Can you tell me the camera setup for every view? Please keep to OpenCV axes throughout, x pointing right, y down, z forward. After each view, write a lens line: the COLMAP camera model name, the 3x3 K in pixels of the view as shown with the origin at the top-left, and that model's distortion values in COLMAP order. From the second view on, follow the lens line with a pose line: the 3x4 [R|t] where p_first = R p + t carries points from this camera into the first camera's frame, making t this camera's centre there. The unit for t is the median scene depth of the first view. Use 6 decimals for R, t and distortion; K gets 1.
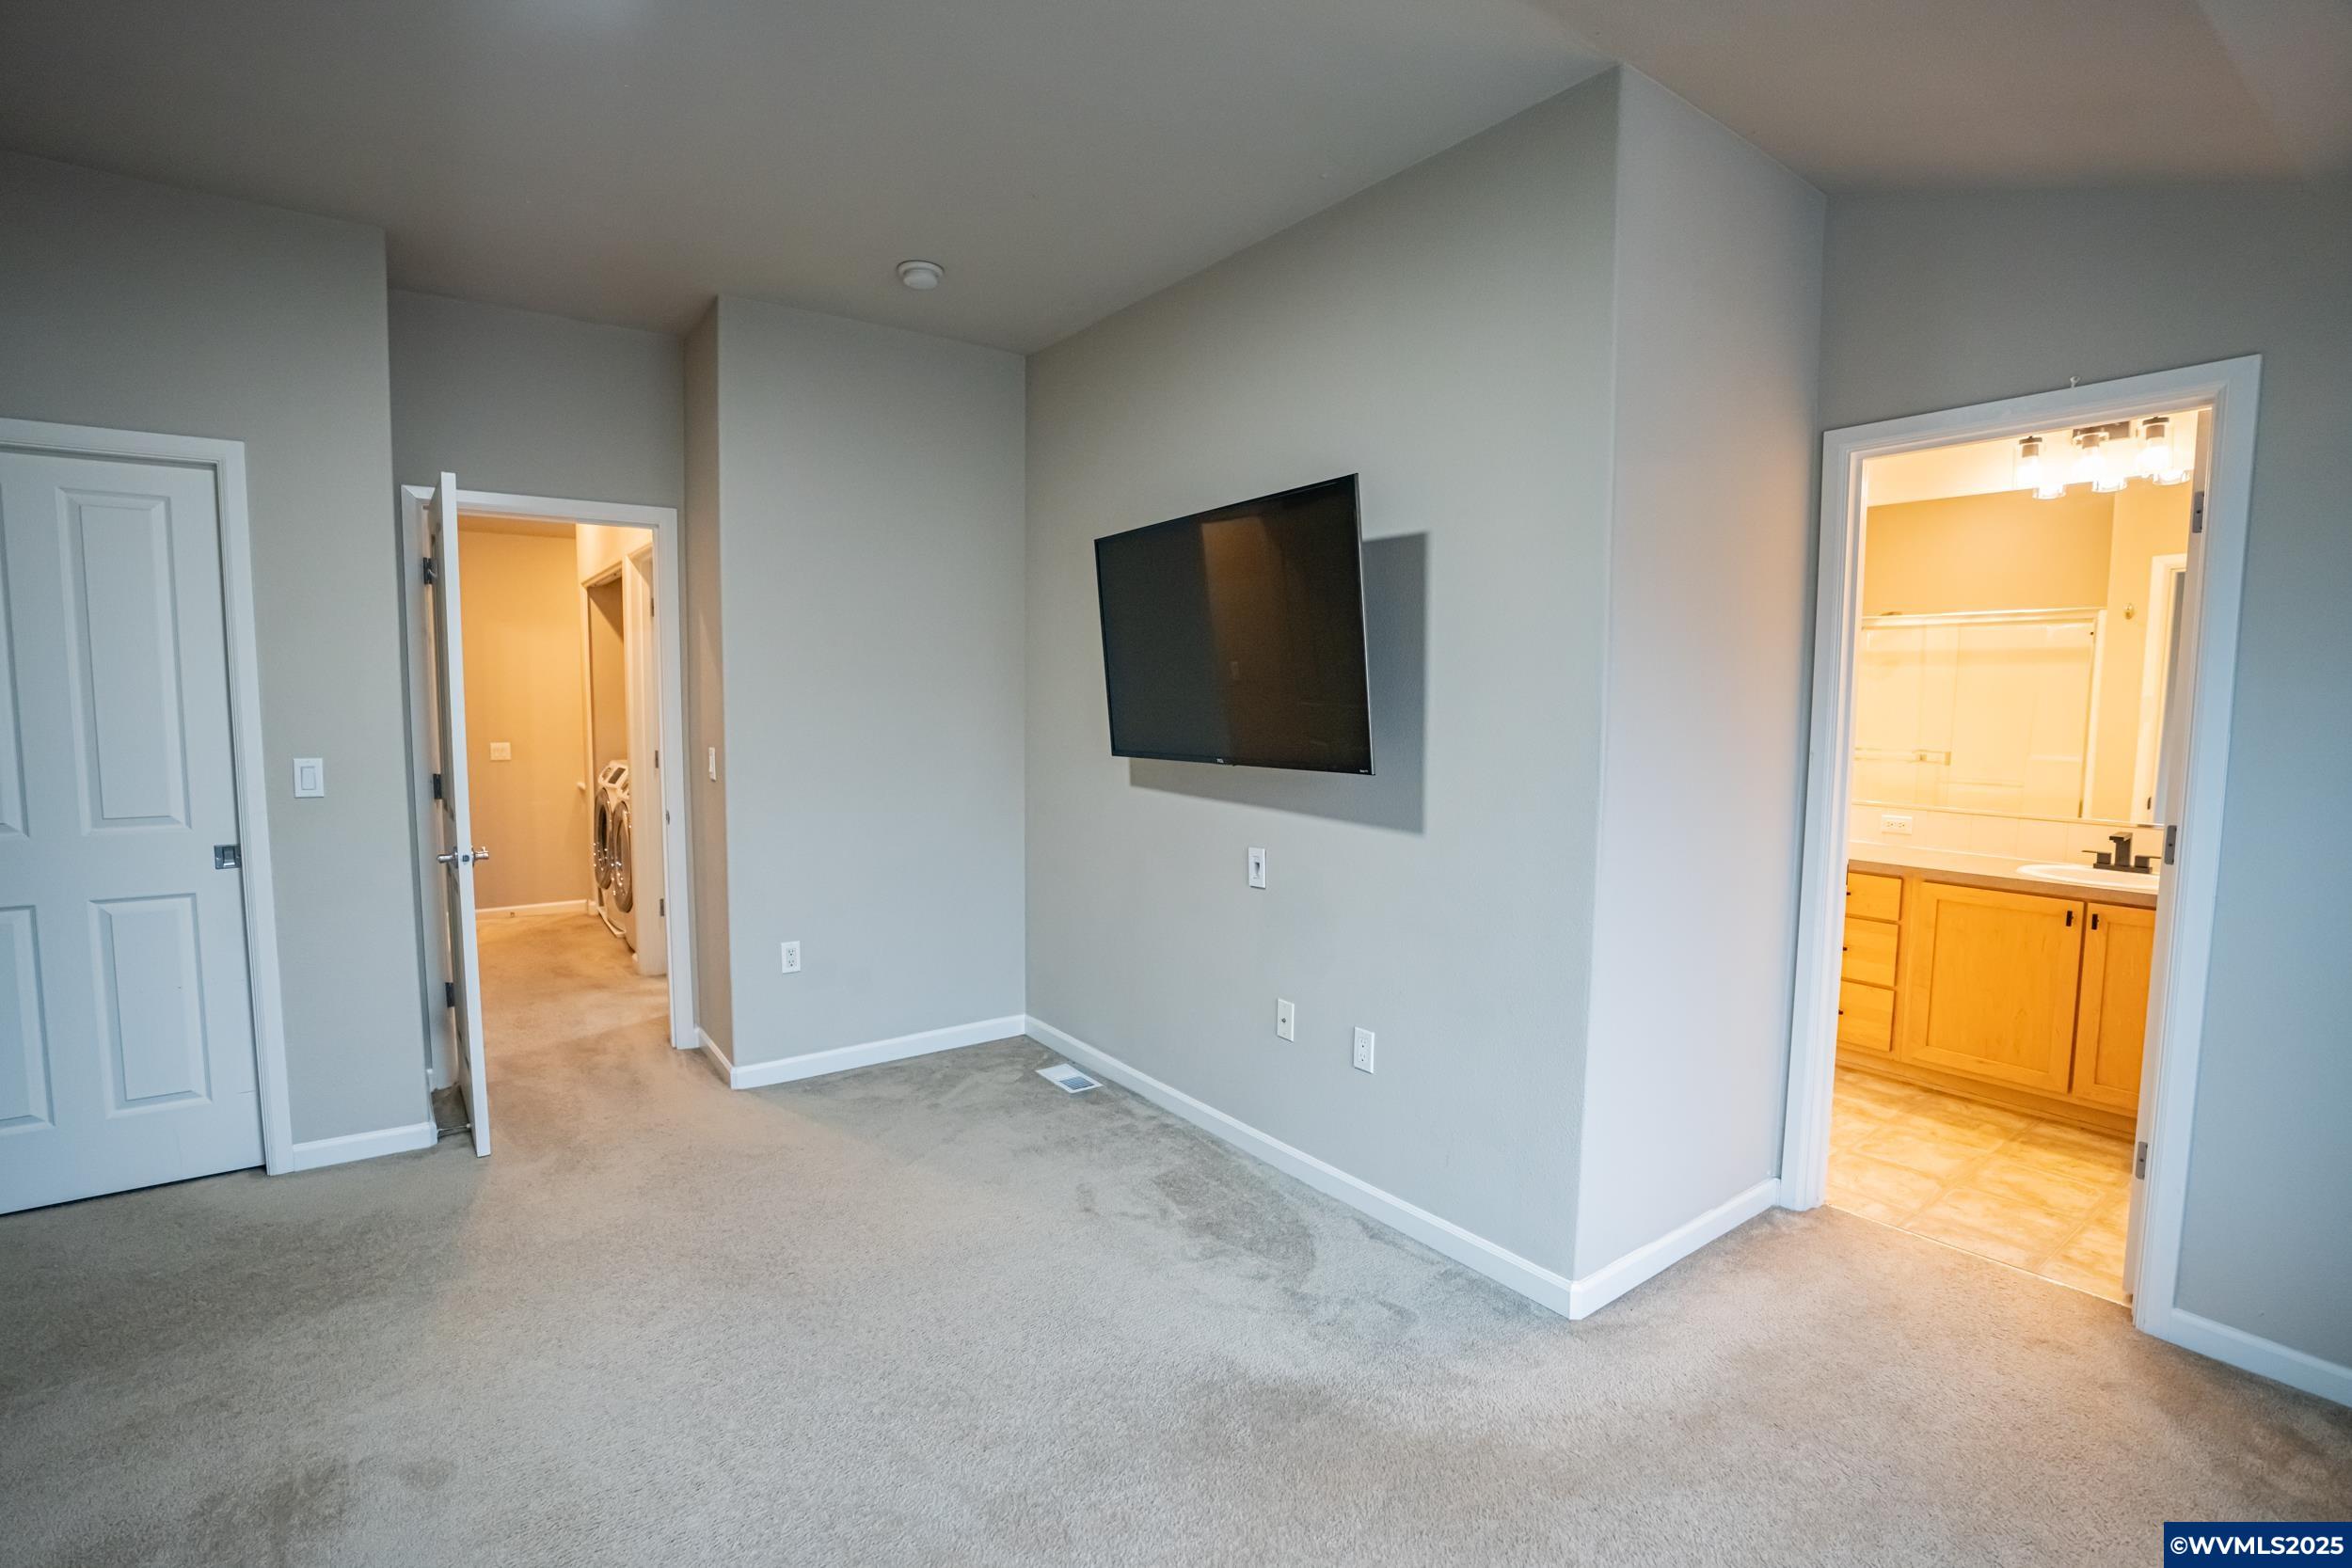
lens RADIAL K [[1096.1, 0, 1183.4], [0, 1096.1, 784.8], [0, 0, 1]] dist [-0.073371, 0.030378]
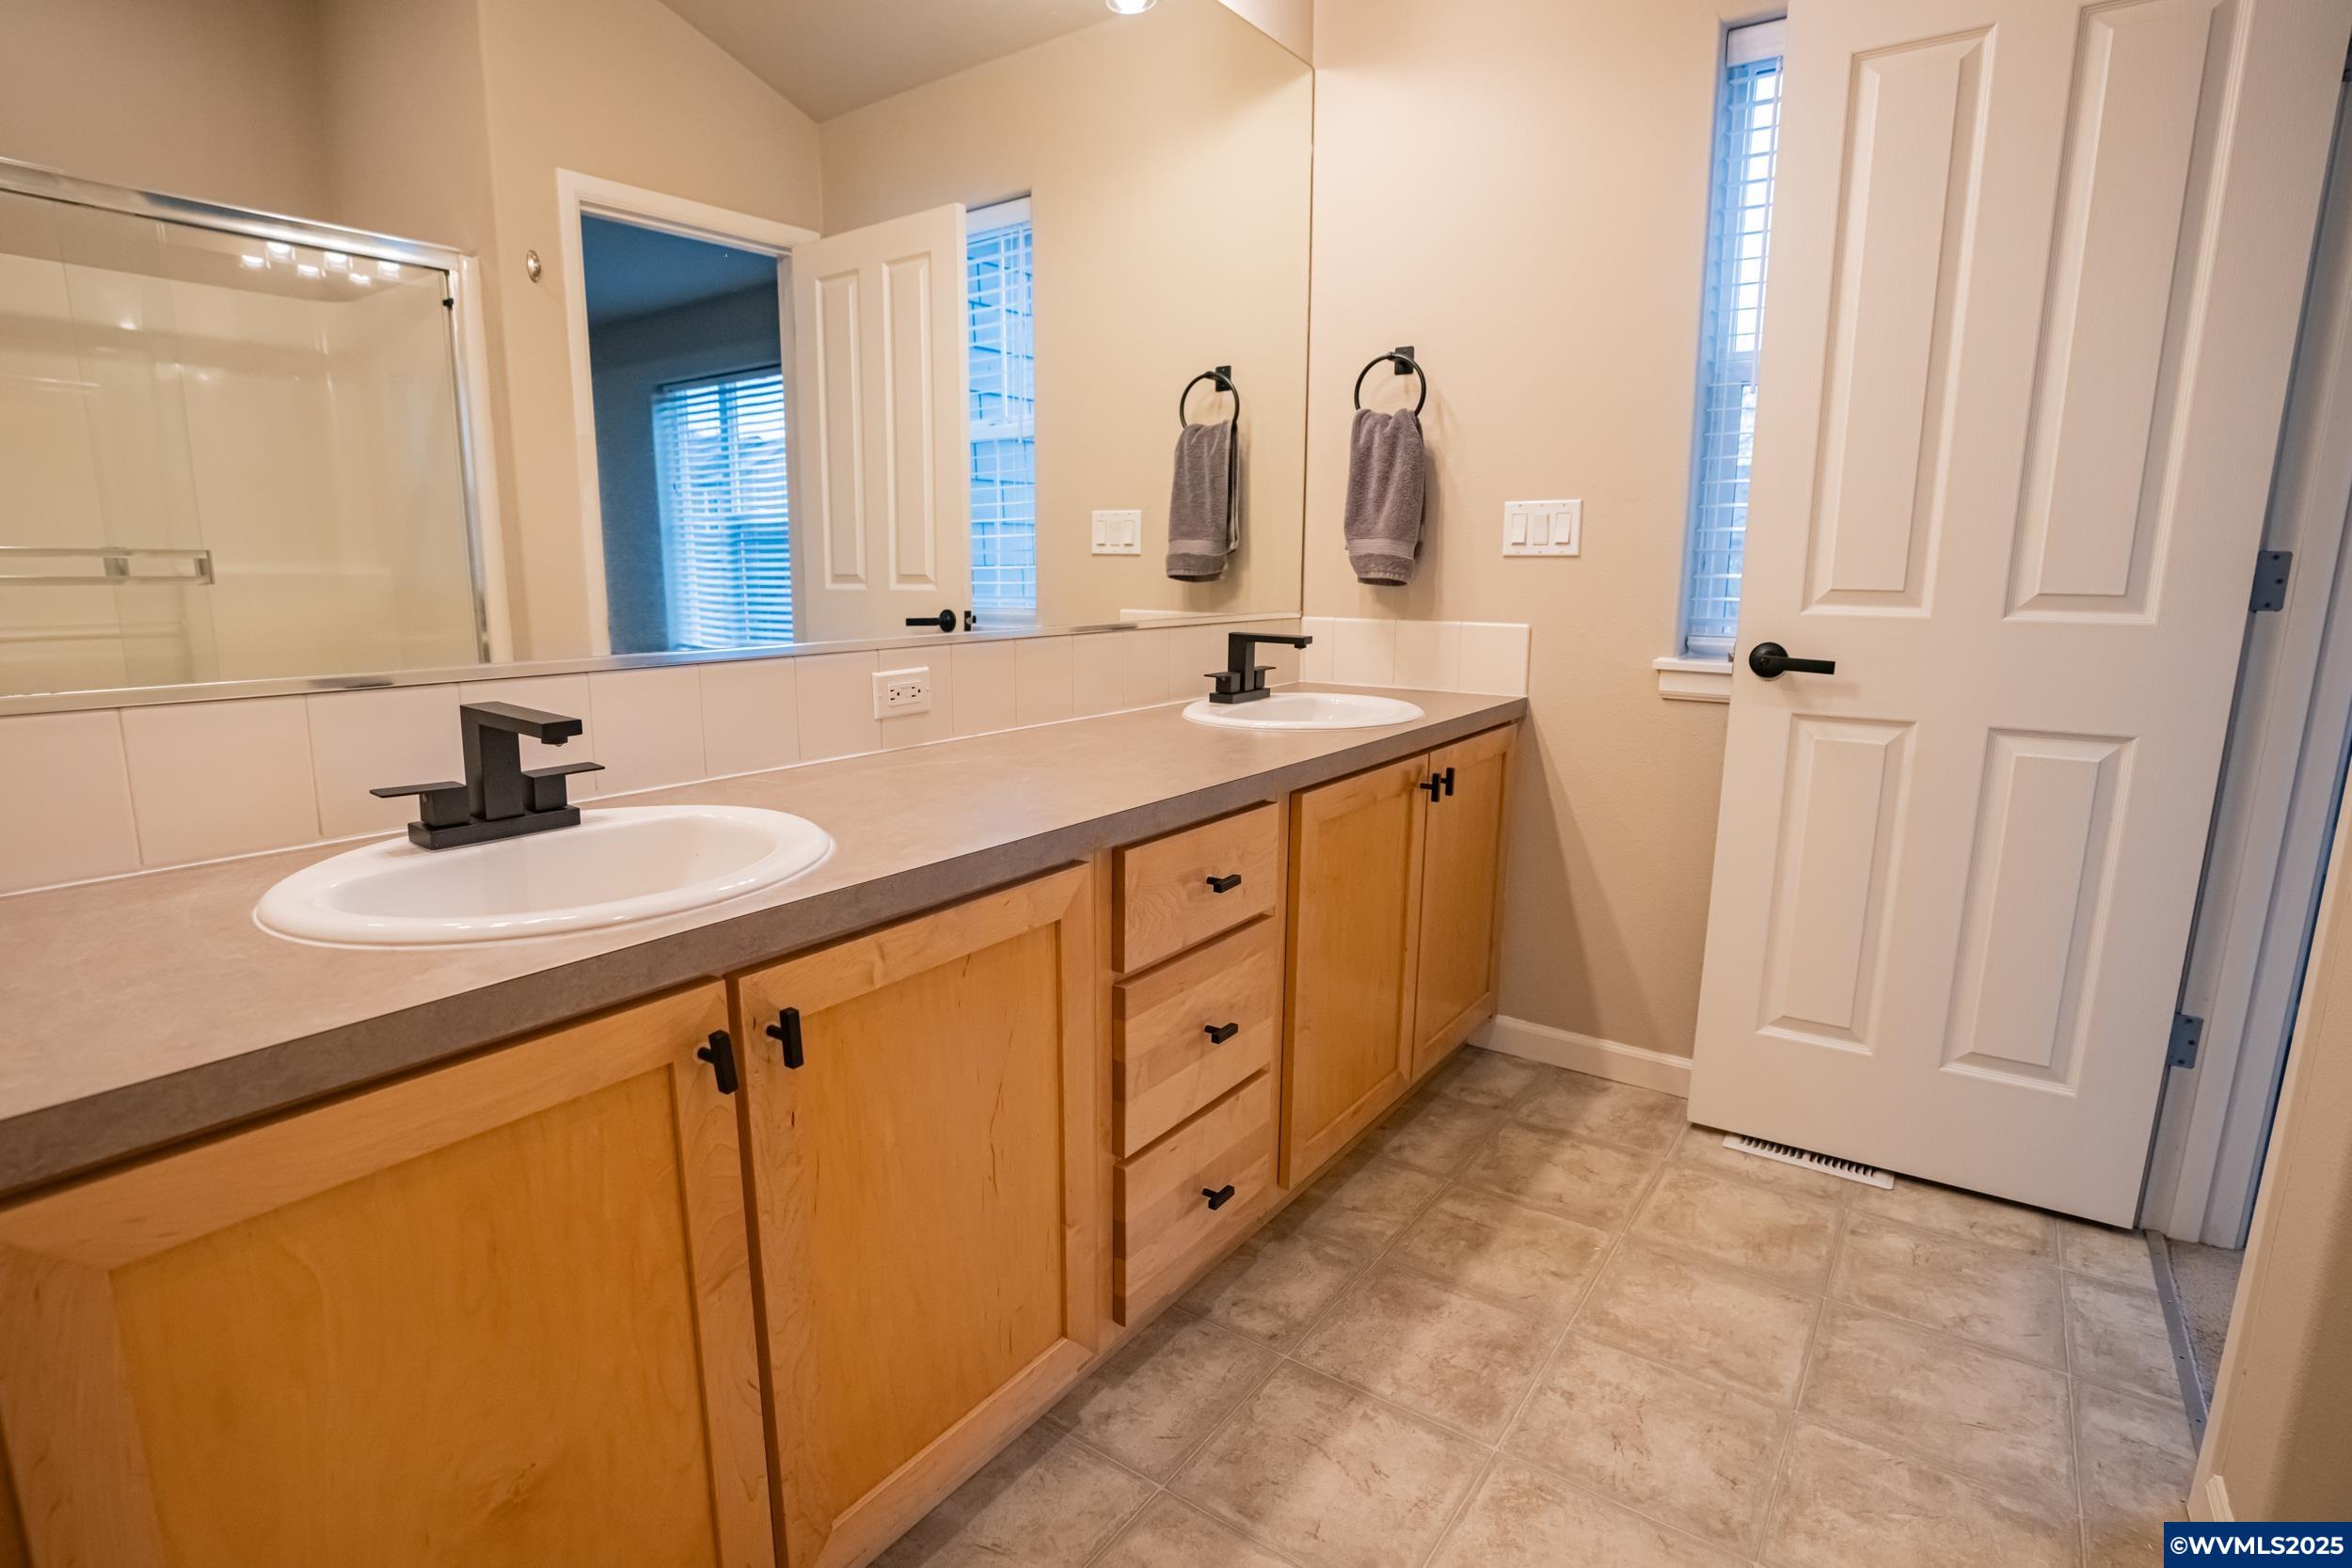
lens RADIAL K [[1182.0, 0, 1122.8], [0, 1182.0, 789.2], [0, 0, 1]] dist [-0.074491, 0.029573]
pose [[-0.289901, -0.191504, 0.937701, 0.313386], [0.075948, 0.972083, 0.222006, -0.019853], [-0.954038, 0.135576, -0.267264, 1.308713]]
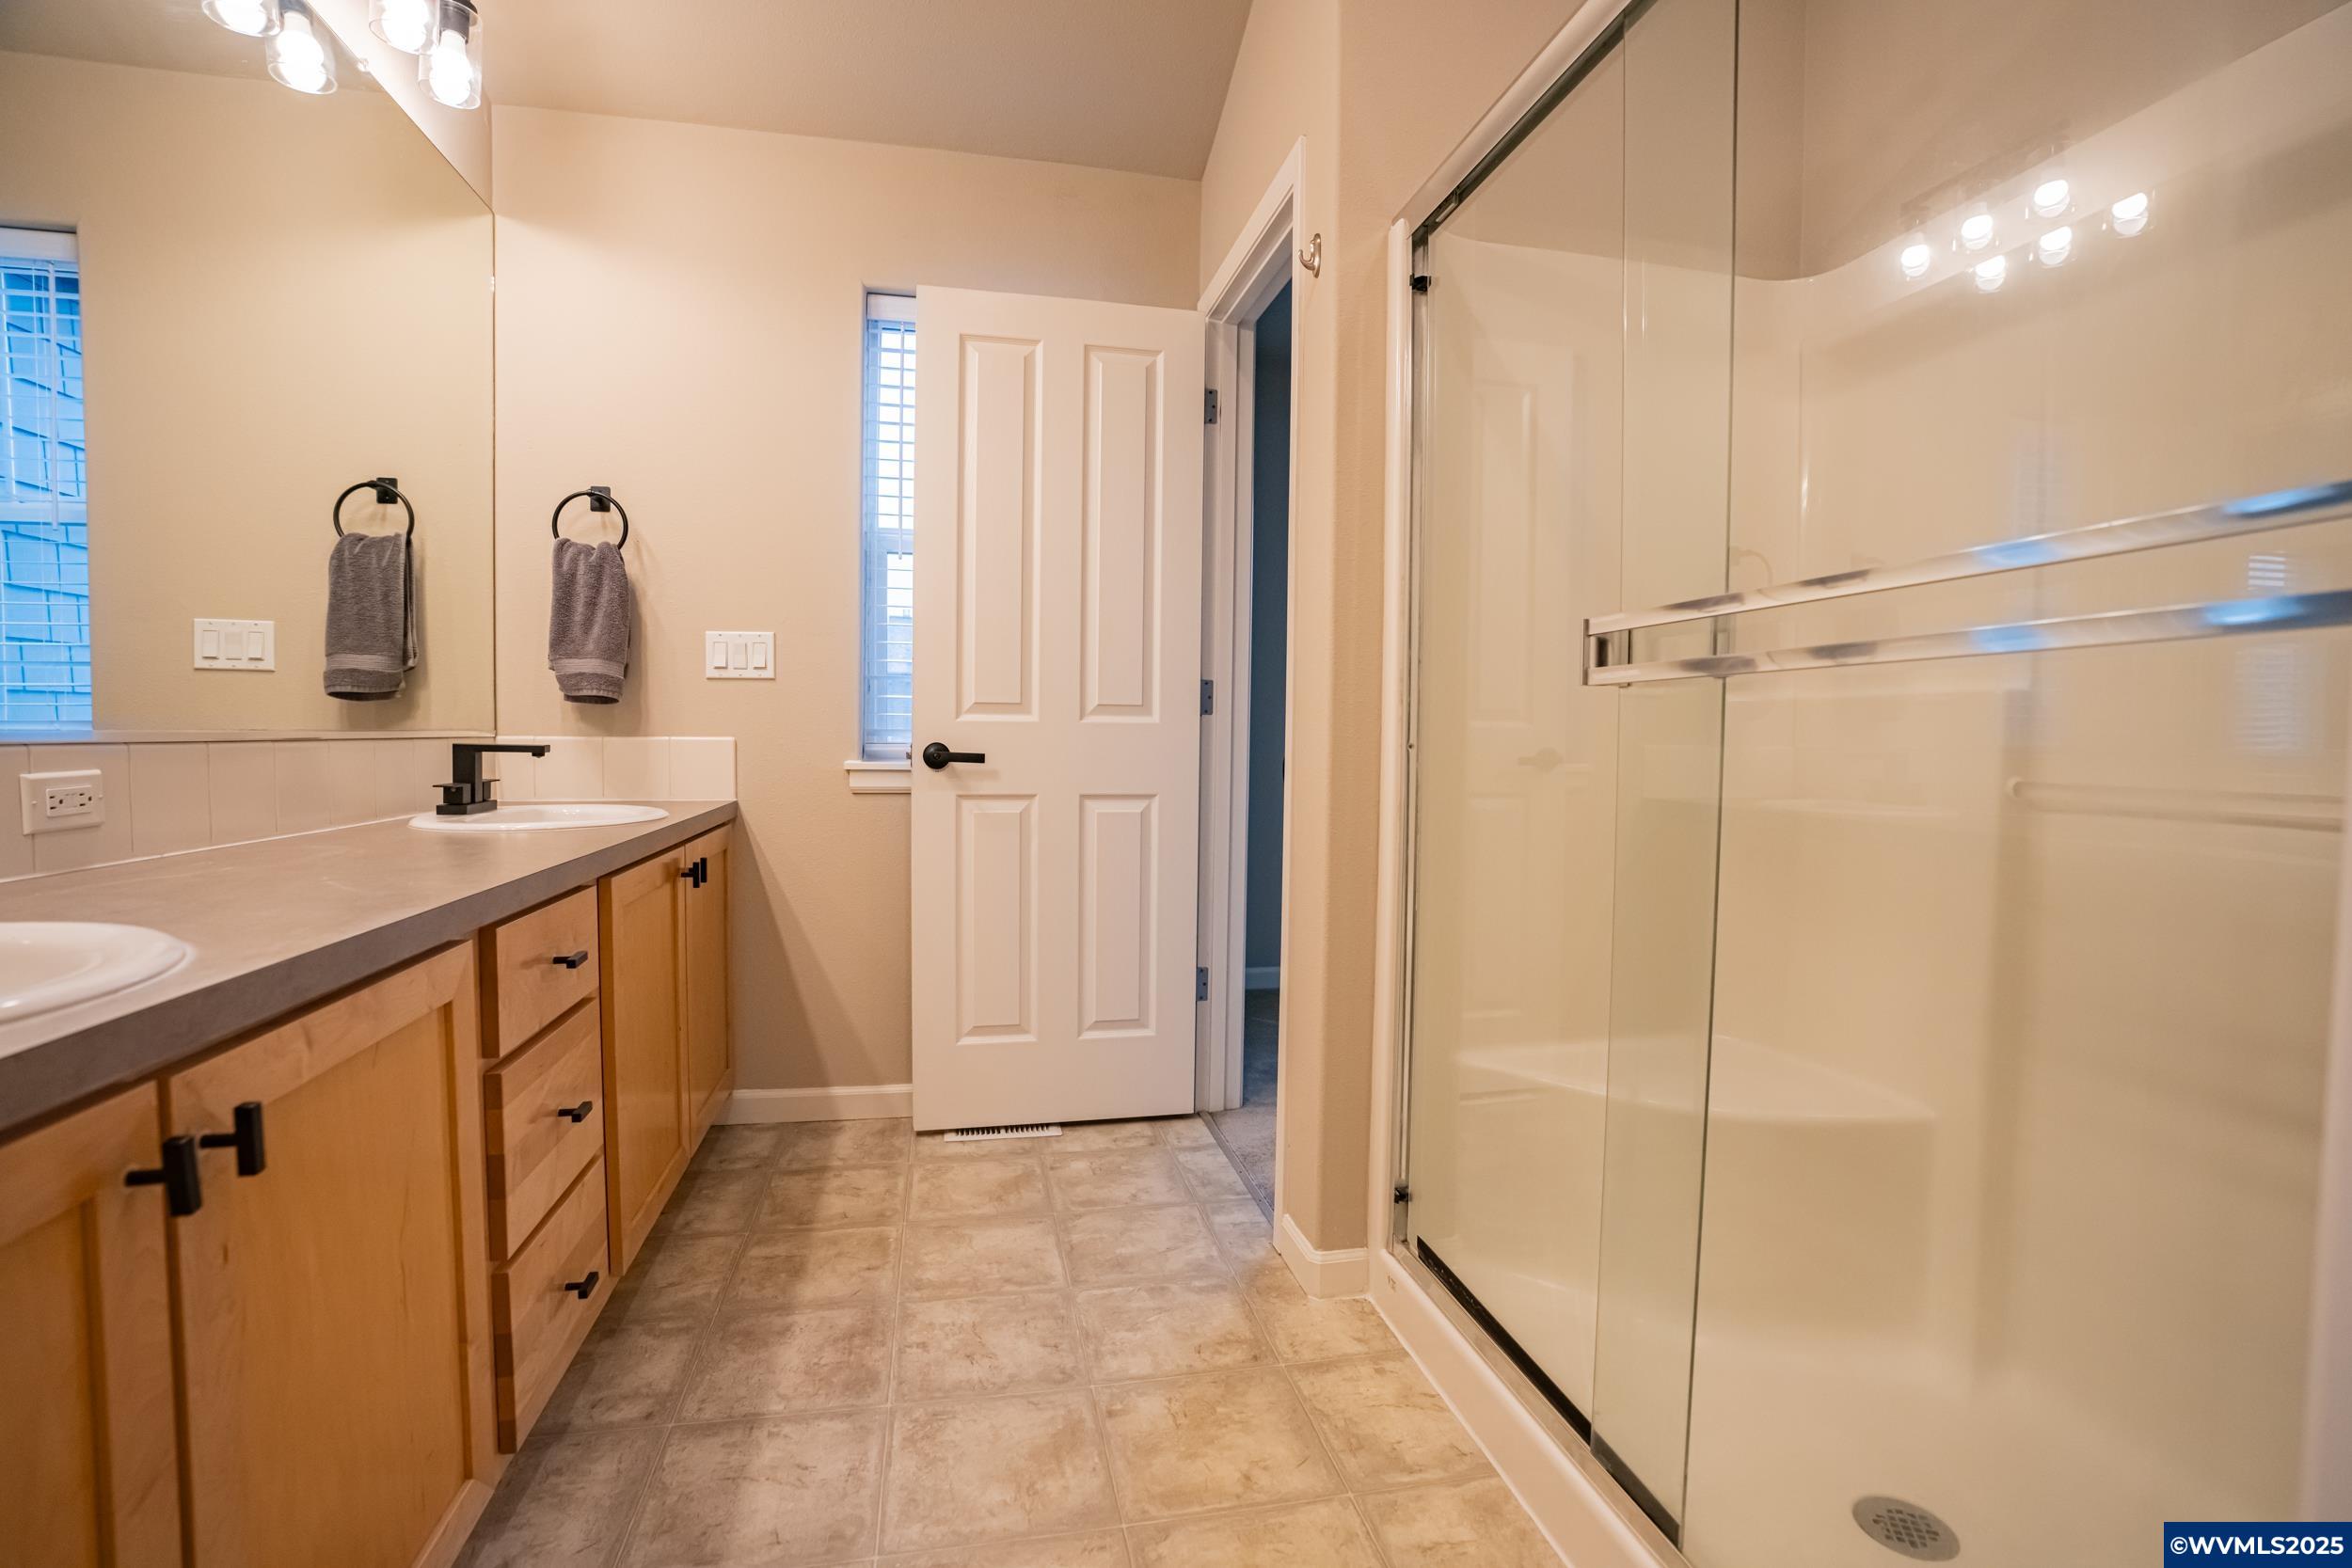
lens RADIAL K [[1080.6, 0, 1184.3], [0, 1080.6, 785.0], [0, 0, 1]] dist [-0.073631, 0.029387]
pose [[-0.913280, -0.040729, 0.405291, 0.336543], [0.013236, 0.991496, 0.129465, 0.000215], [-0.407117, 0.123602, -0.904974, 1.422447]]
